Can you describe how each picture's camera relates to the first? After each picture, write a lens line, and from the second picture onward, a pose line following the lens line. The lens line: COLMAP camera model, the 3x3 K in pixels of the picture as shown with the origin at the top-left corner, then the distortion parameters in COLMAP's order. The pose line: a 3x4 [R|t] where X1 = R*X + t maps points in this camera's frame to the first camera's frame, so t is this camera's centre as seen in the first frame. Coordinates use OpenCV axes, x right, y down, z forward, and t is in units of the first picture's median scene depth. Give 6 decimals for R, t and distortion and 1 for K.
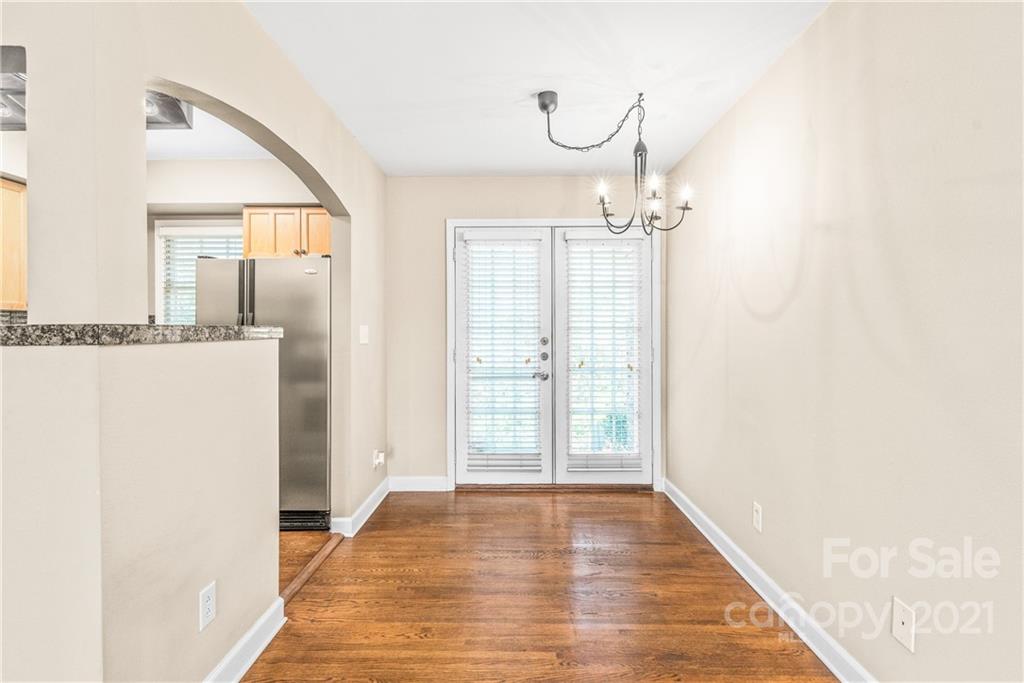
lens RADIAL K [[508.0, 0, 502.9], [0, 508.0, 336.1], [0, 0, 1]] dist [0.000654, 0.000176]
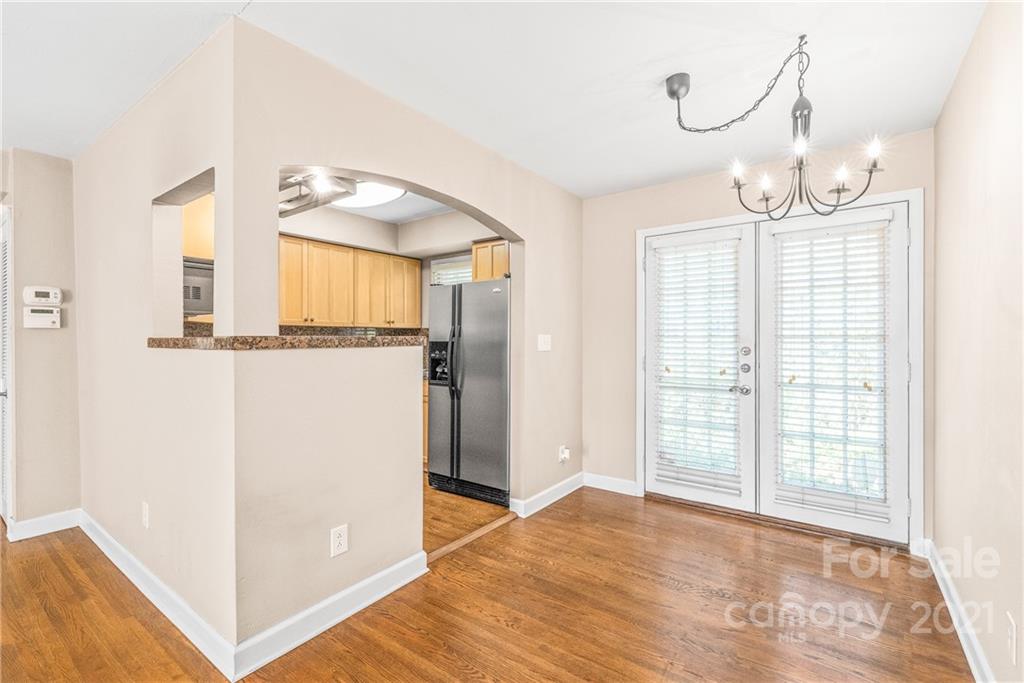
lens RADIAL K [[442.7, 0, 502.6], [0, 442.7, 341.1], [0, 0, 1]] dist [0.002280, -0.002053]
pose [[0.808699, 0.003054, -0.588214, 0.194183], [-0.005979, 0.999978, -0.003028, -0.002883], [0.588192, 0.005966, 0.808699, 0.118292]]
